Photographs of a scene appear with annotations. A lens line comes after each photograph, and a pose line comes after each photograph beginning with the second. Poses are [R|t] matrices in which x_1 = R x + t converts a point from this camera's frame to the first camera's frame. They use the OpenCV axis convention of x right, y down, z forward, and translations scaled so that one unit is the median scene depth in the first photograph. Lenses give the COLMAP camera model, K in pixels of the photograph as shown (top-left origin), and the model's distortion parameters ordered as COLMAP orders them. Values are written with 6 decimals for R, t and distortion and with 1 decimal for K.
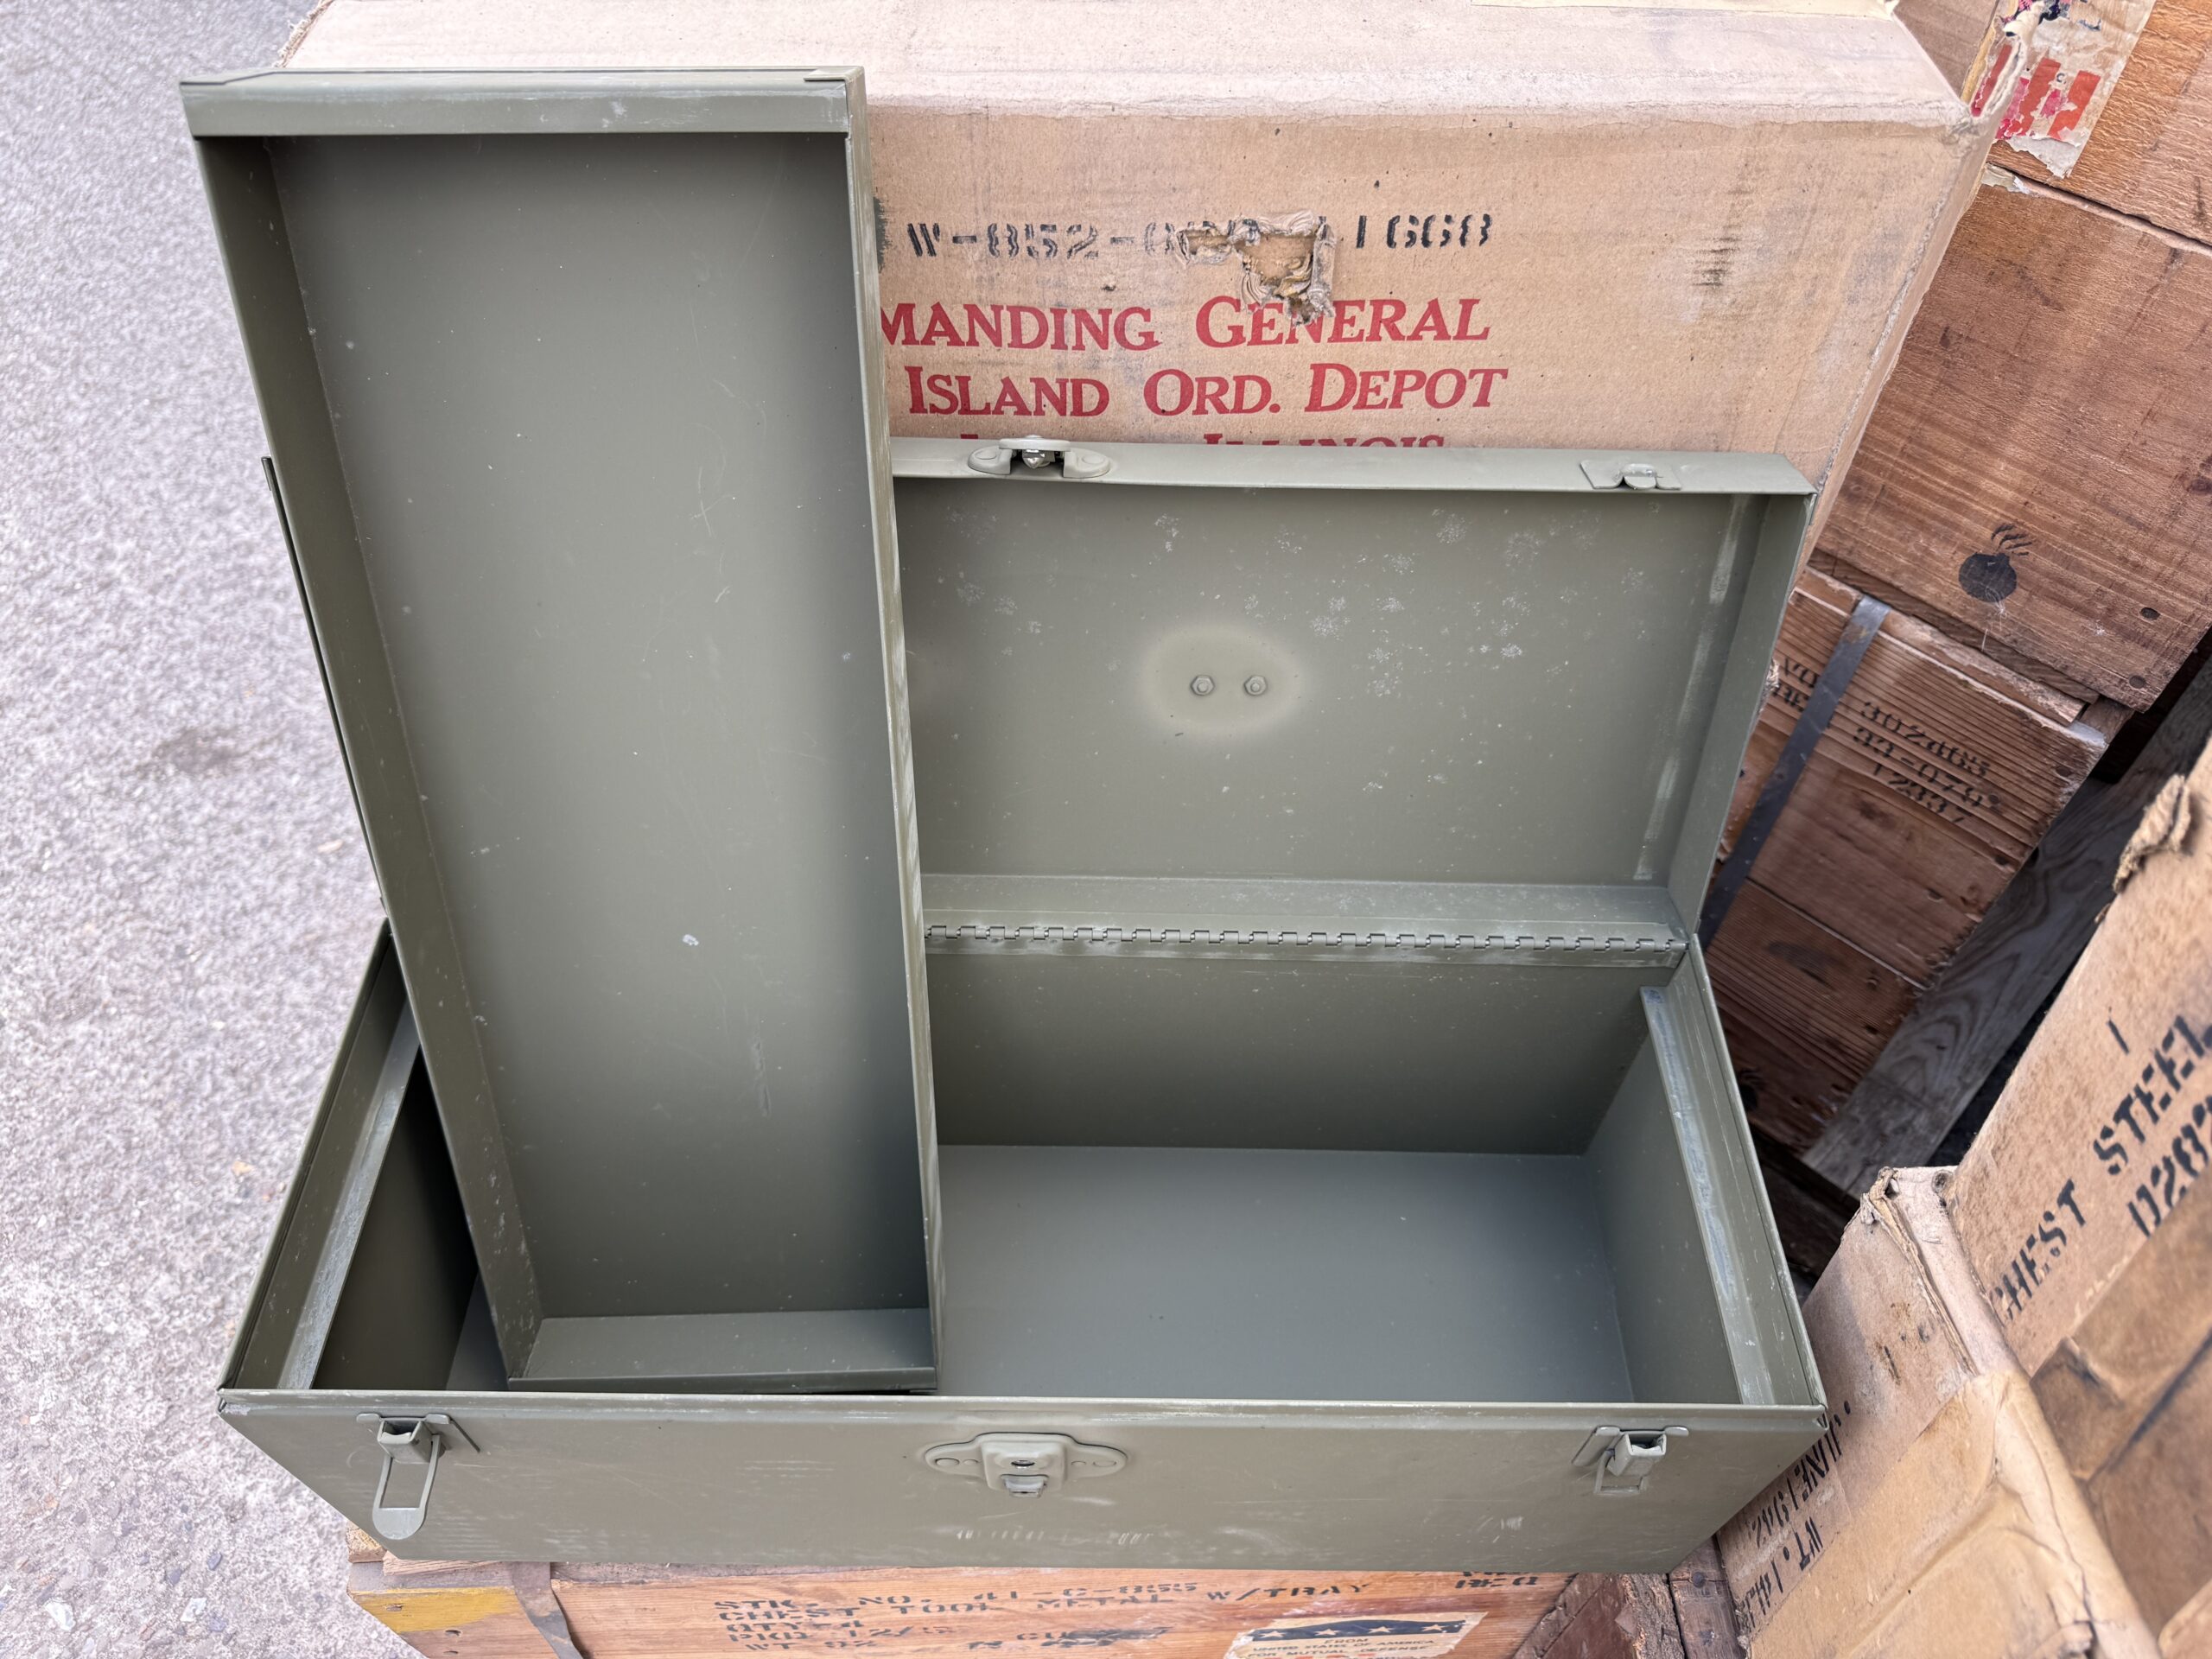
lens RADIAL K [[1576.0, 0, 1120.8], [0, 1576.0, 824.3], [0, 0, 1]] dist [0.011318, -0.006892]
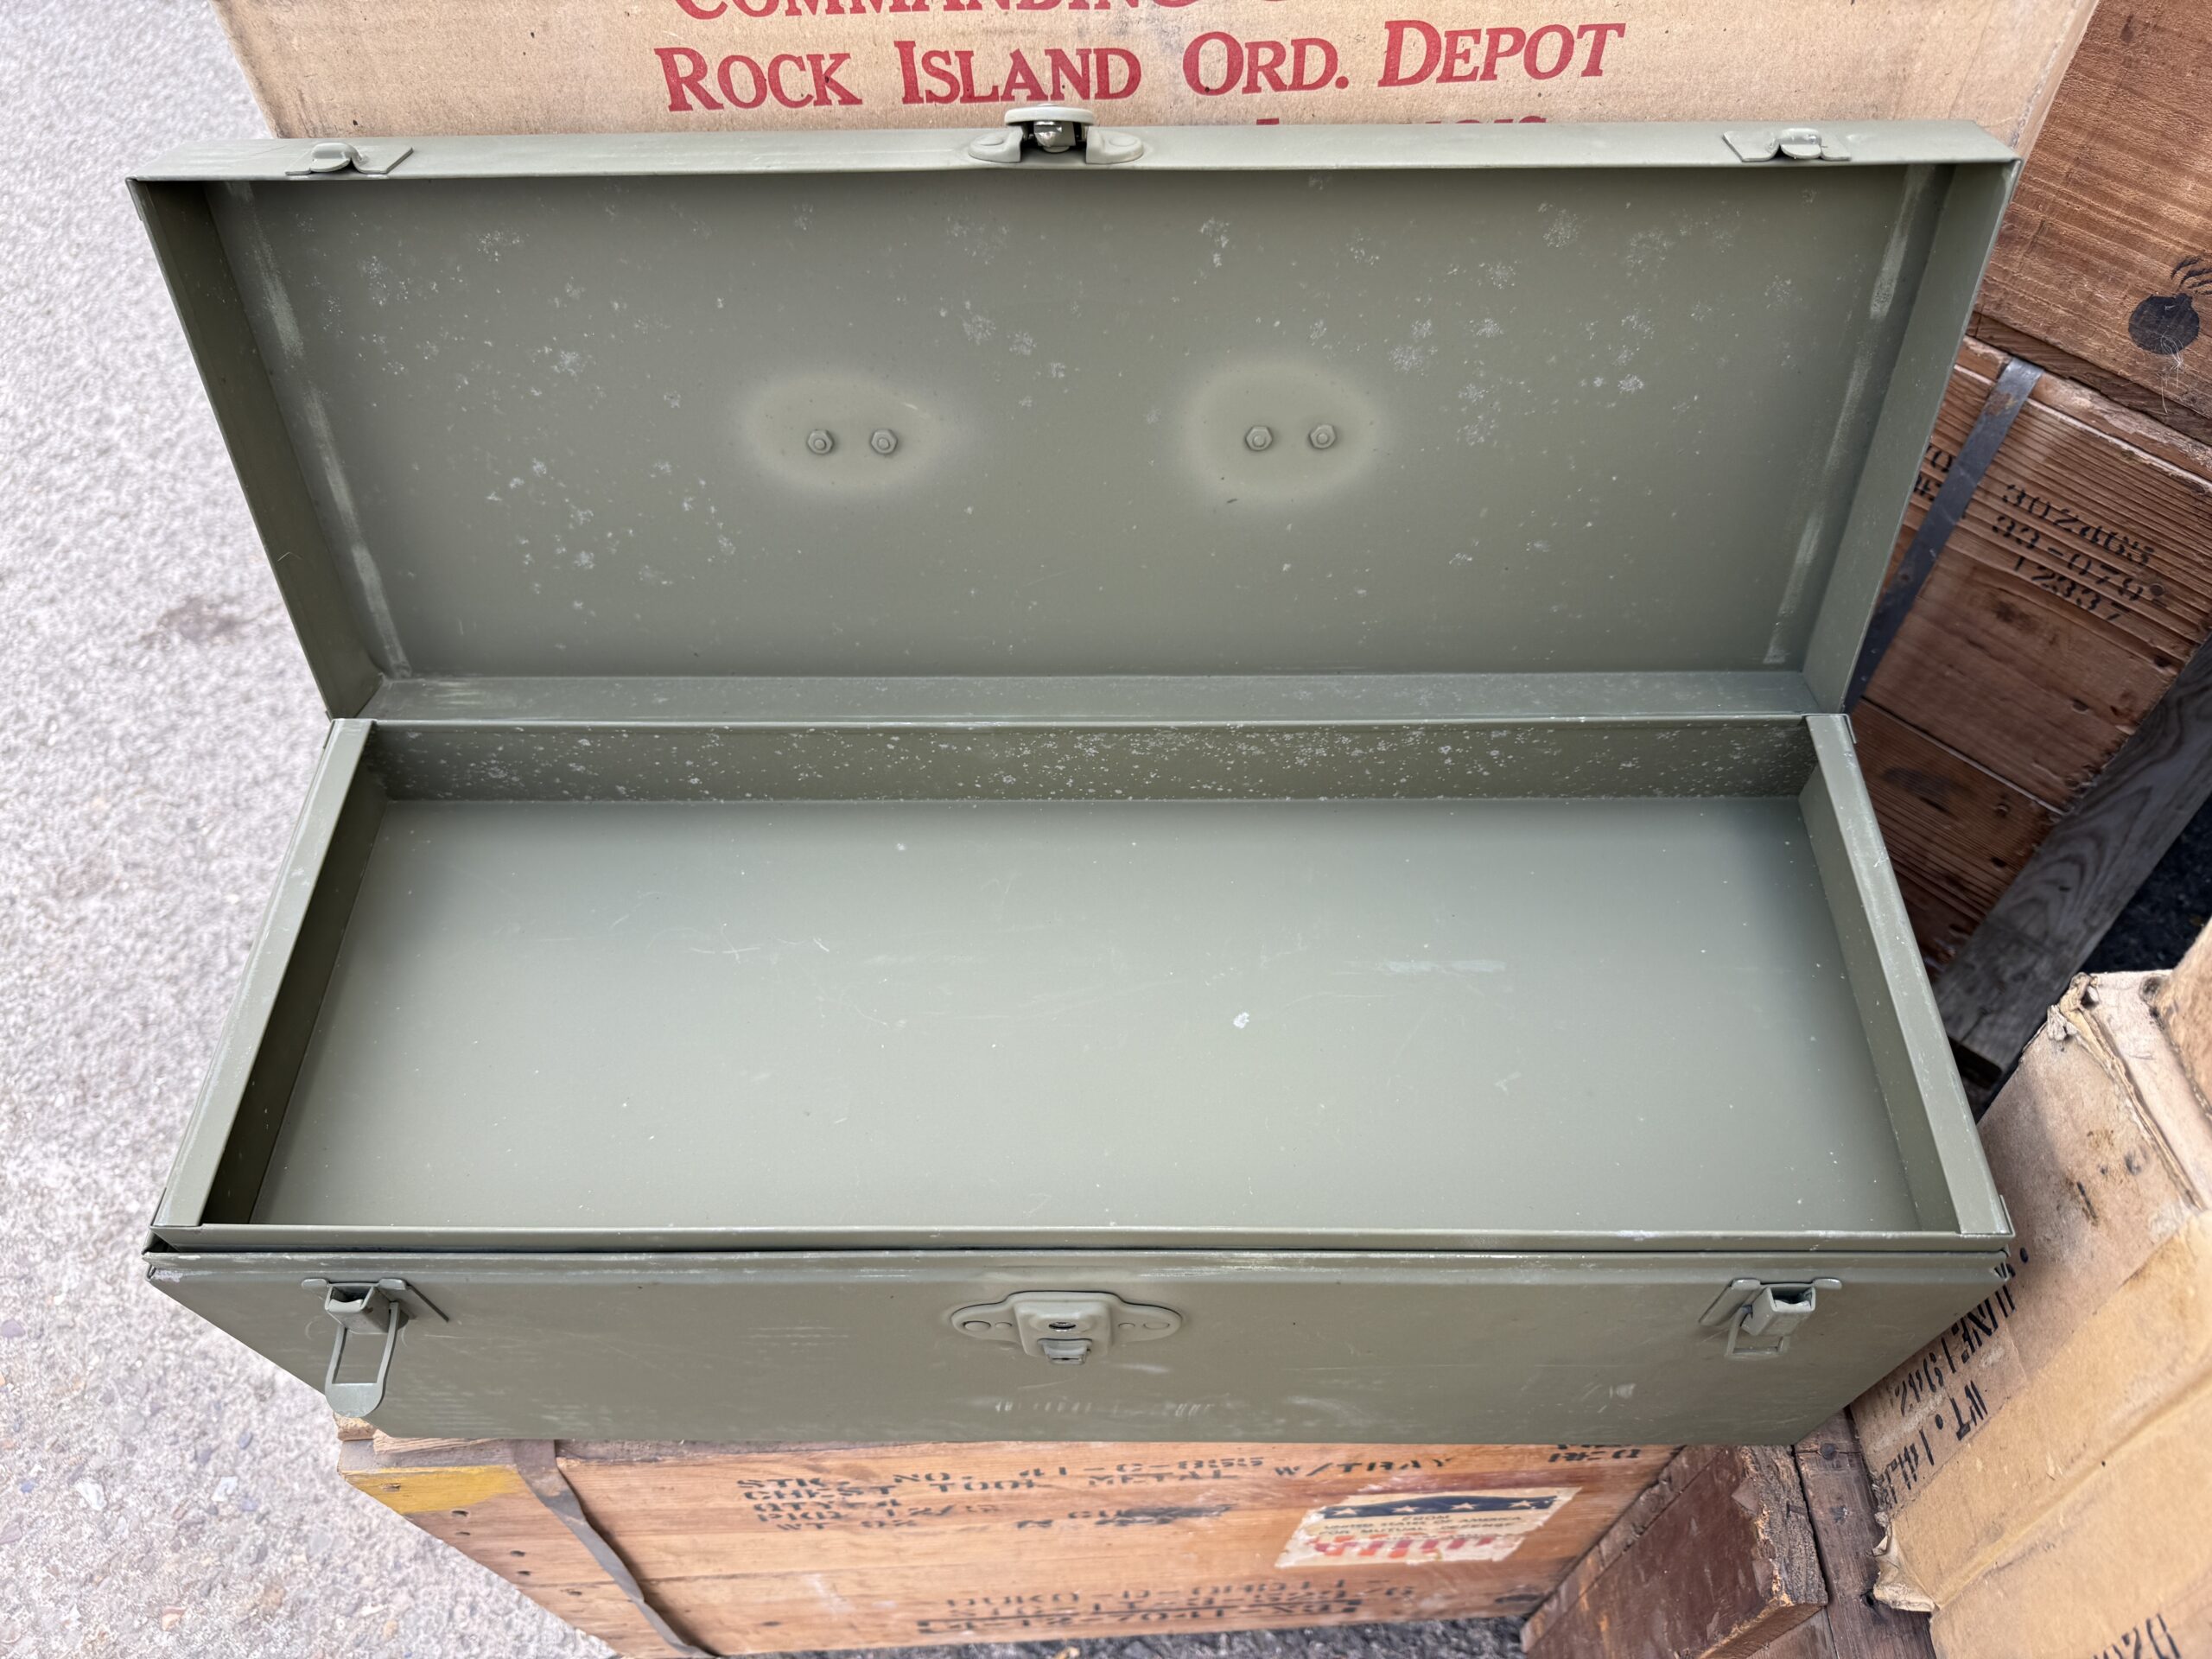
lens RADIAL K [[1576.0, 0, 1128.6], [0, 1576.0, 824.7], [0, 0, 1]] dist [0.011318, -0.006892]
pose [[0.999472, -0.016422, -0.028026, 0.002283], [0.018259, 0.997613, 0.066593, 0.056760], [0.026866, -0.067070, 0.997387, 0.119957]]
